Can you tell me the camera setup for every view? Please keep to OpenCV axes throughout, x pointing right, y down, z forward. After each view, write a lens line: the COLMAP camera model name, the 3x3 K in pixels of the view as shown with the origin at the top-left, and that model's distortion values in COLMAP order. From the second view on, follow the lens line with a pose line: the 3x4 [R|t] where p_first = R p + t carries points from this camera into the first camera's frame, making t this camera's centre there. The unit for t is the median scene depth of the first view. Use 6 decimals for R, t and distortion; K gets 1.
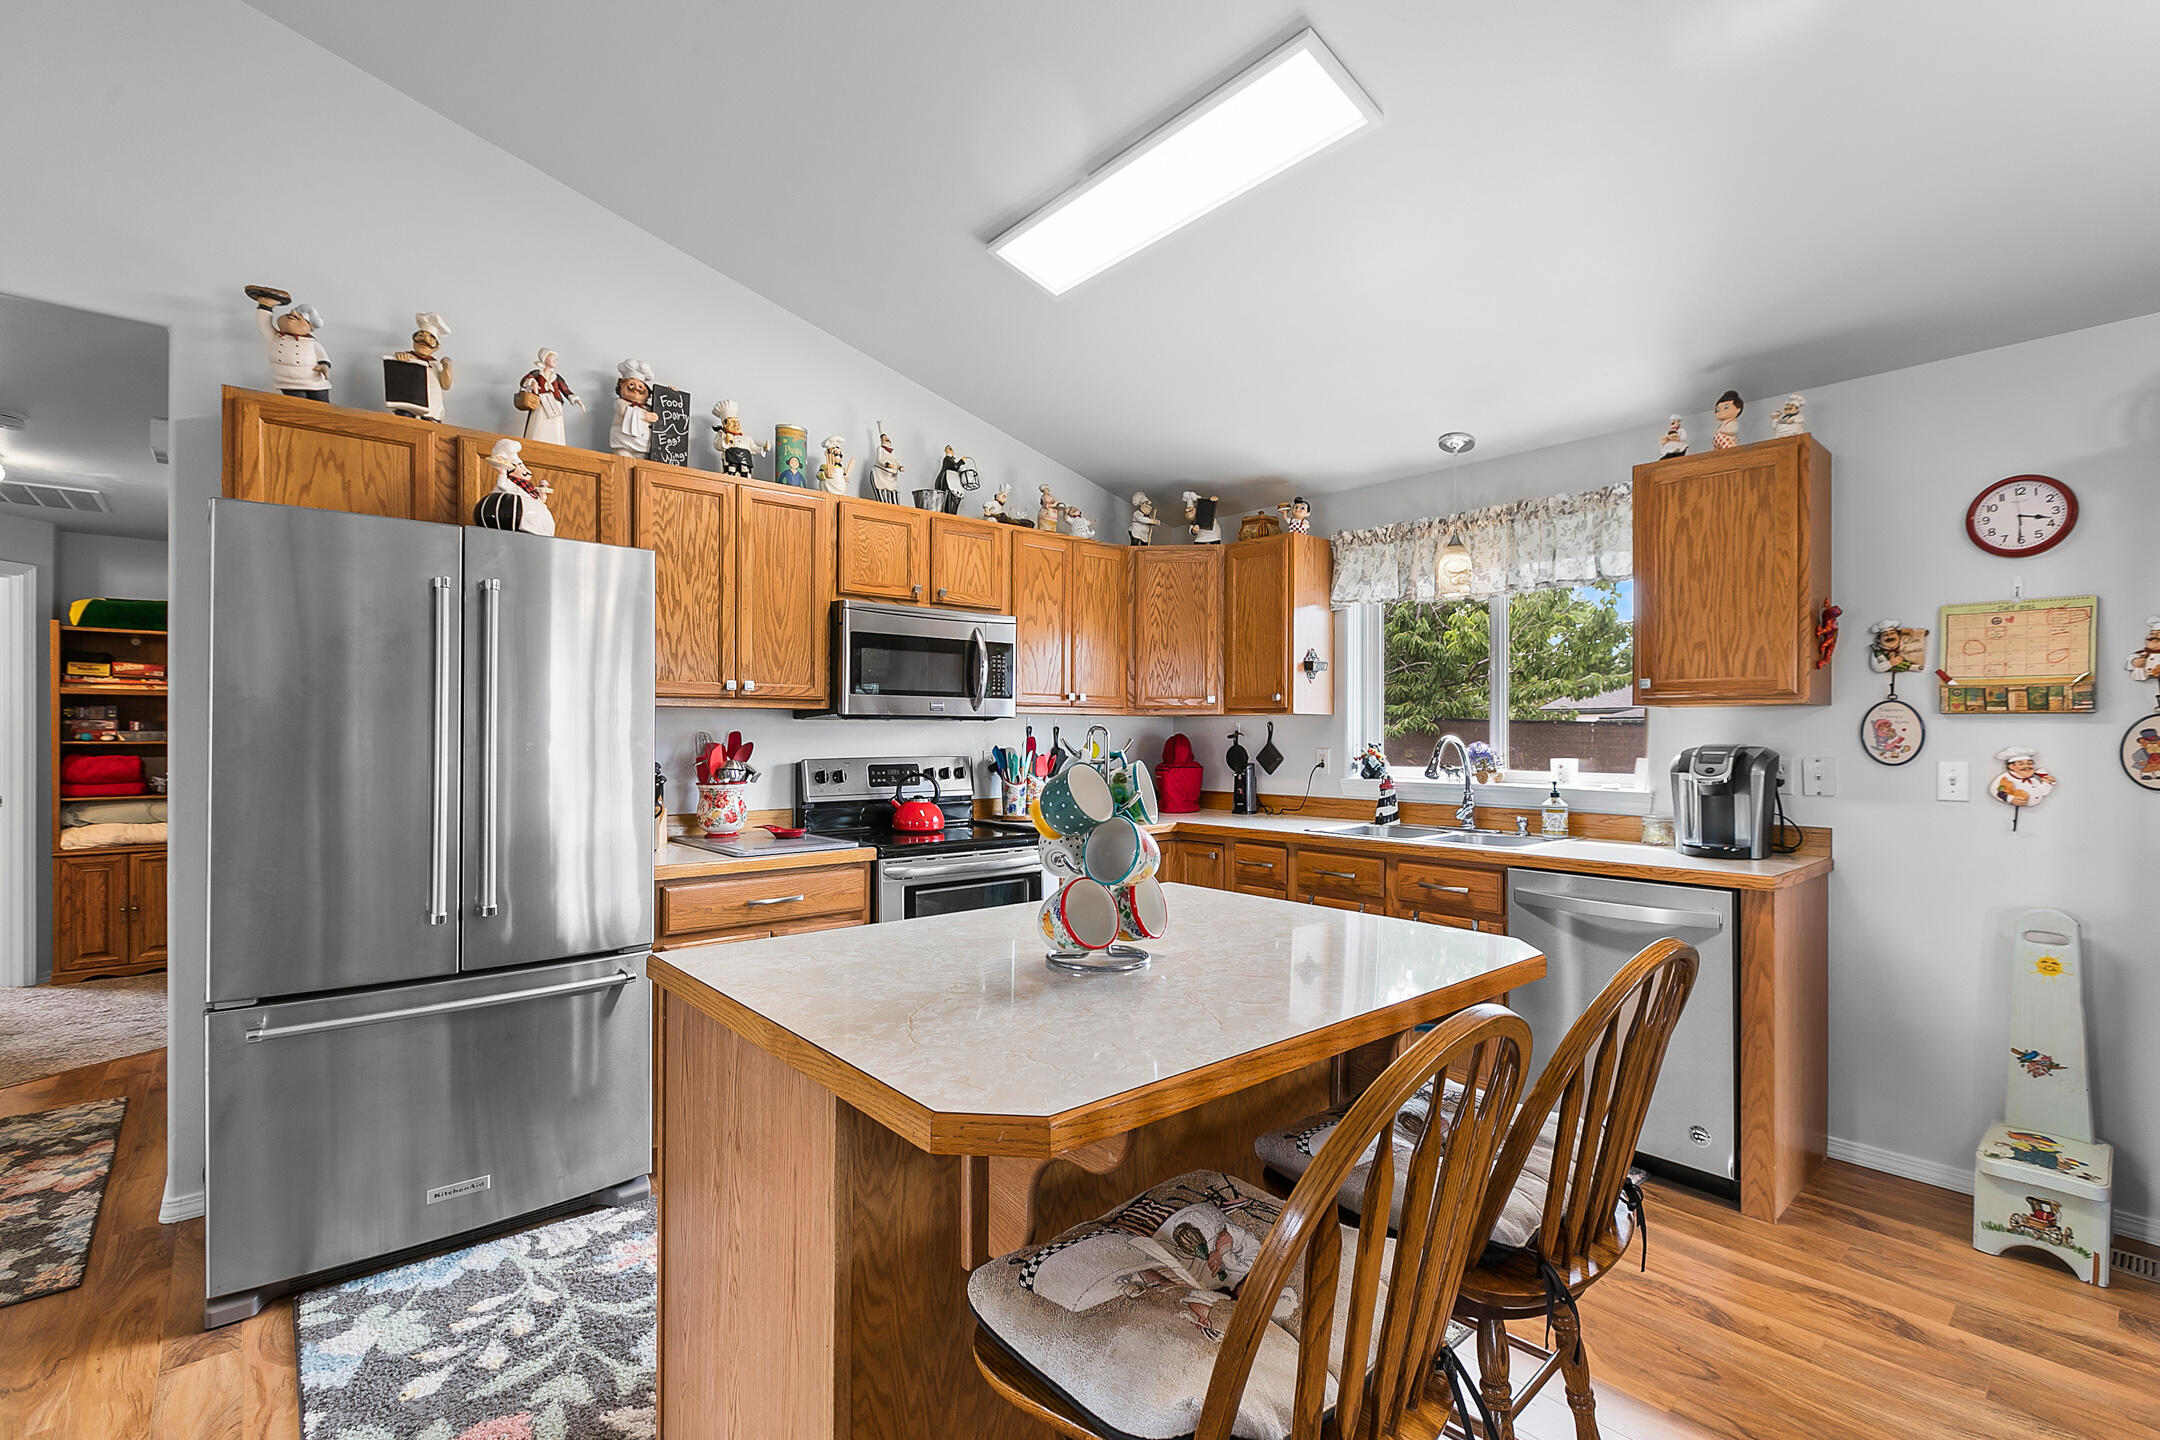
lens RADIAL K [[988.5, 0, 1087.3], [0, 988.5, 734.2], [0, 0, 1]] dist [0.002256, -0.001856]
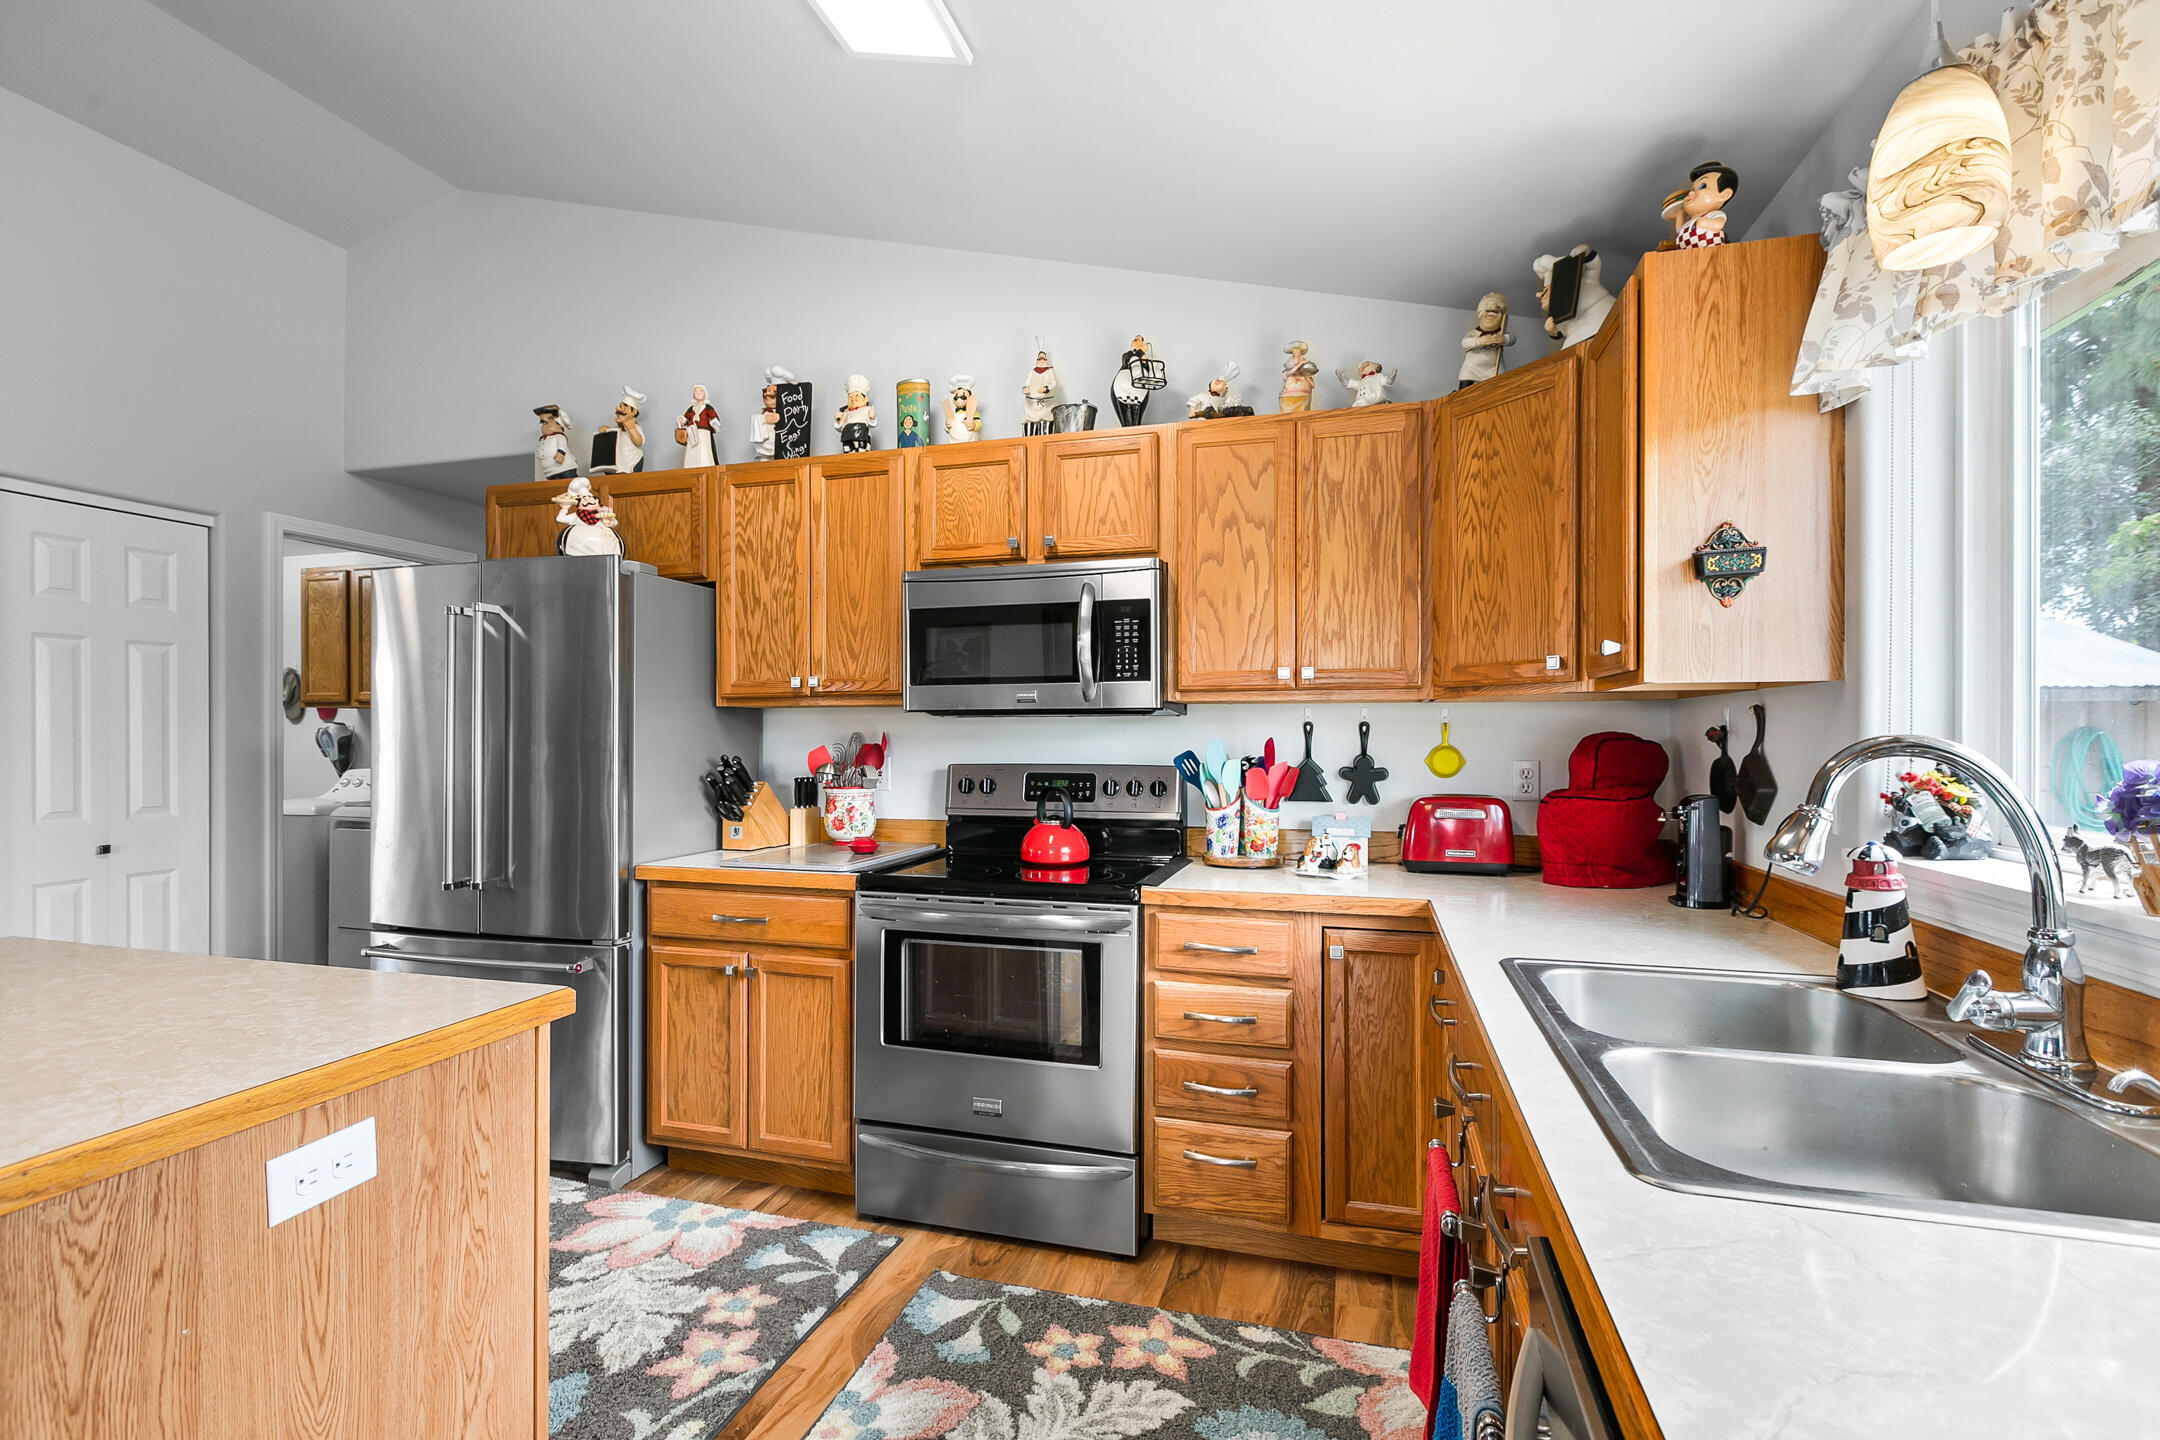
lens RADIAL K [[988.5, 0, 1074.6], [0, 988.5, 734.1], [0, 0, 1]] dist [0.002256, -0.001856]
pose [[0.525809, -0.005156, -0.850587, 0.554544], [-0.000025, 0.999982, -0.006077, 0.004855], [0.850603, 0.003217, 0.525799, 0.714495]]
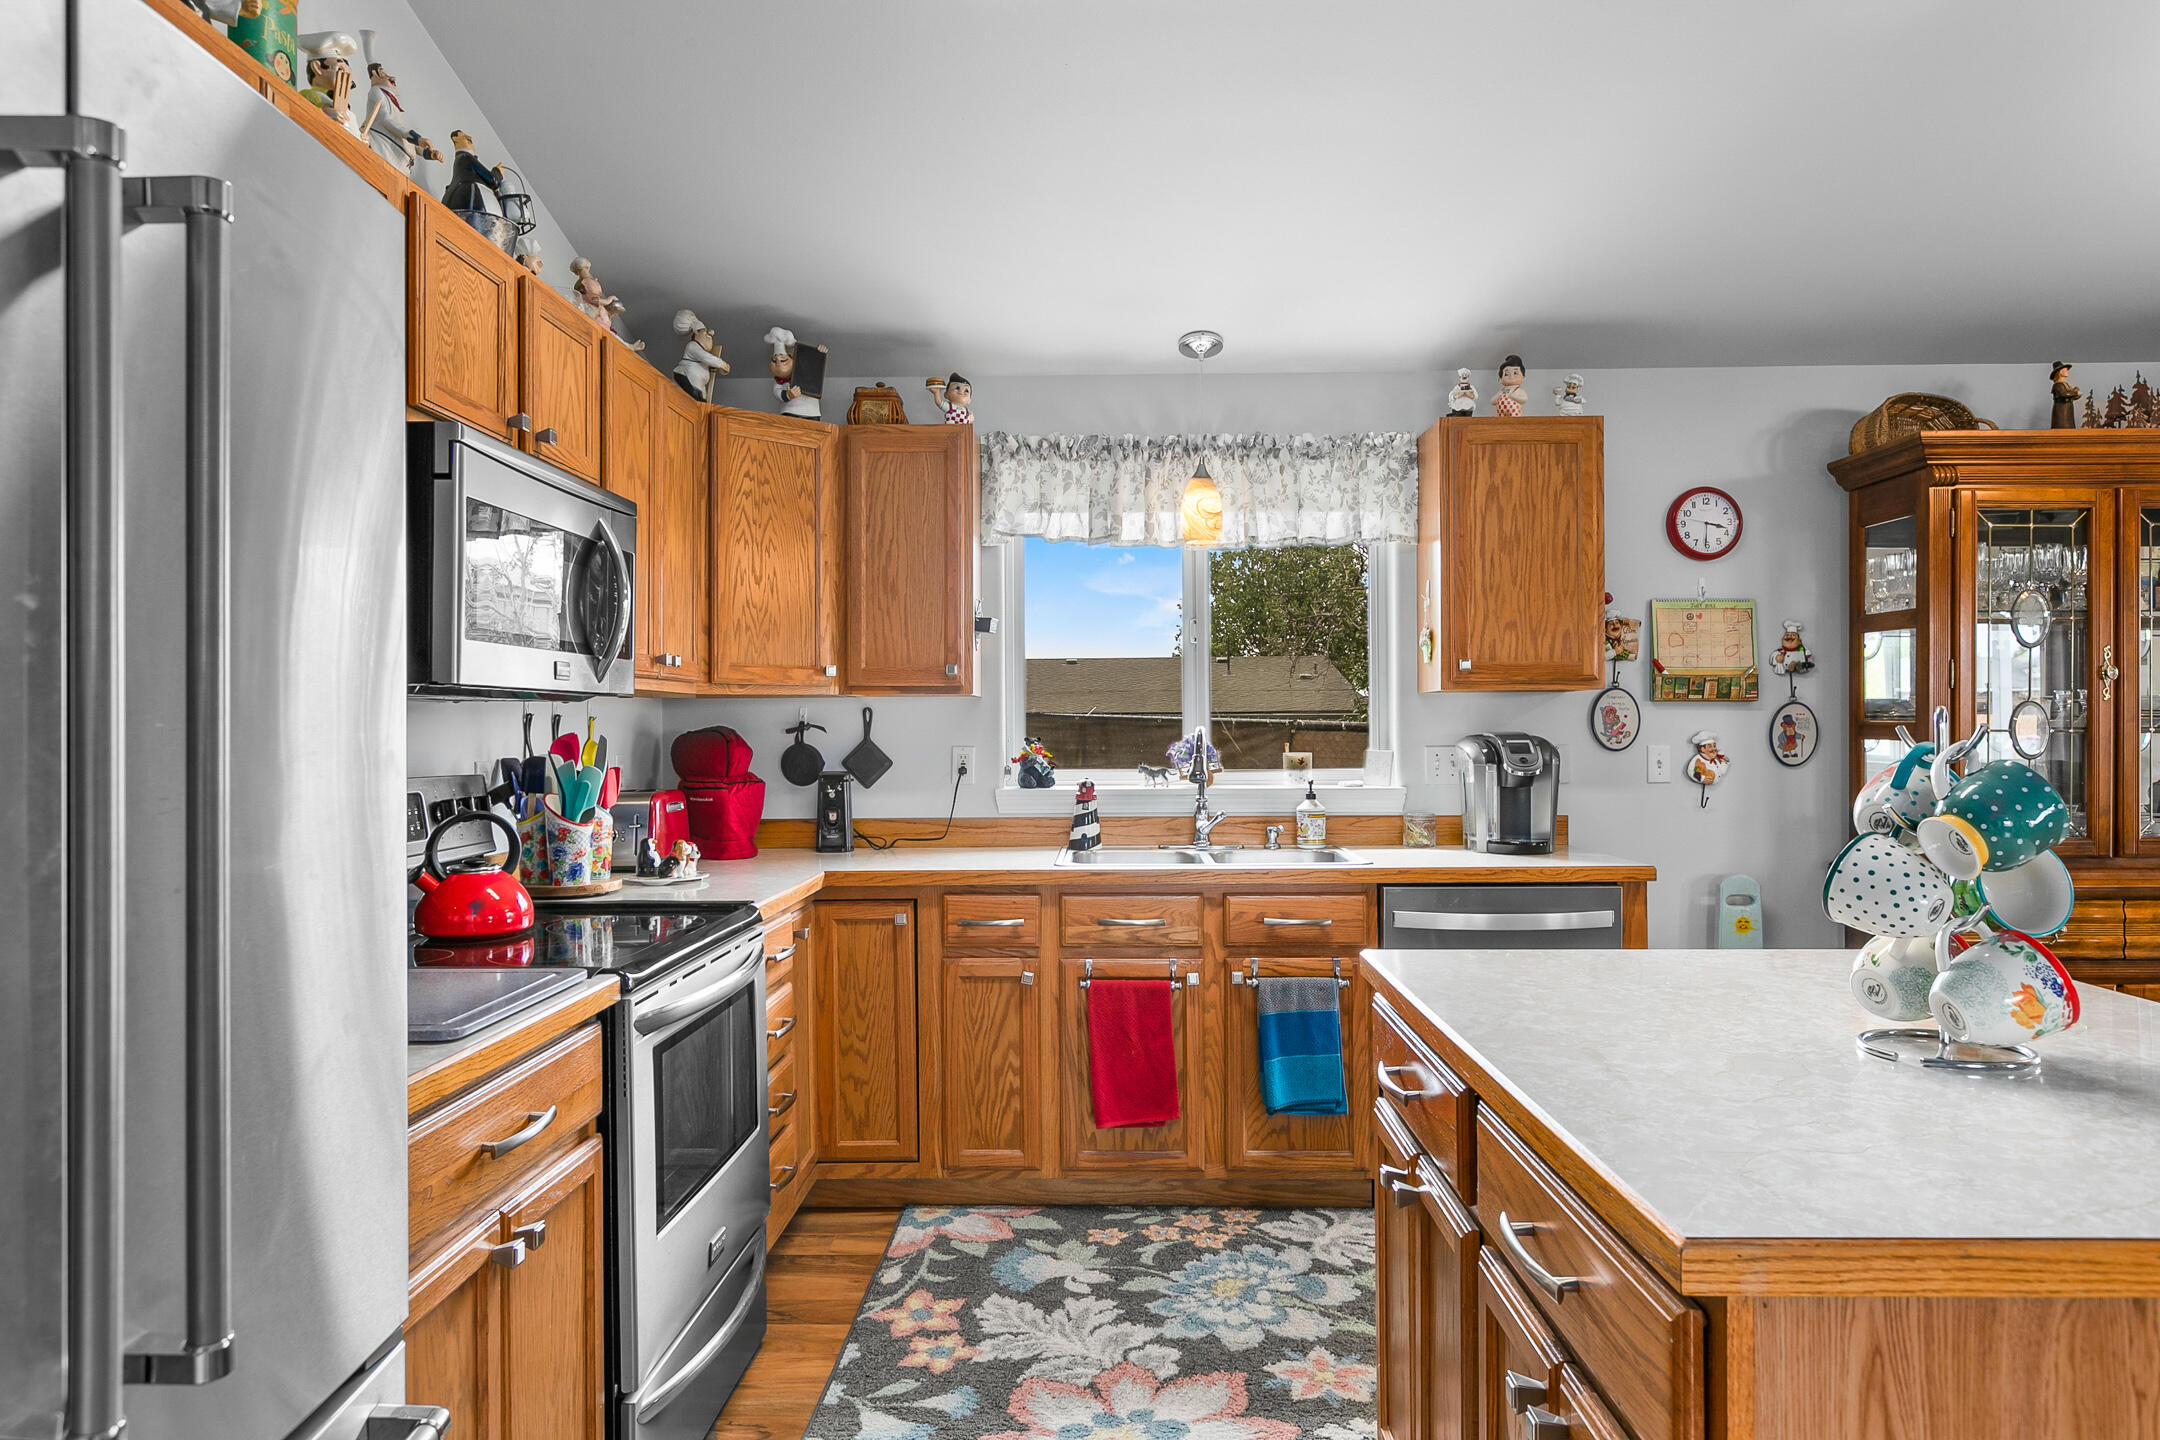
lens RADIAL K [[1355.8, 0, 1113.6], [0, 1355.8, 718.8], [0, 0, 1]] dist [0.003849, 0.000341]
pose [[0.665369, -0.002169, 0.746512, -0.521585], [0.007670, 0.999963, -0.003931, -0.000341], [-0.746476, 0.008341, 0.665361, 0.398210]]
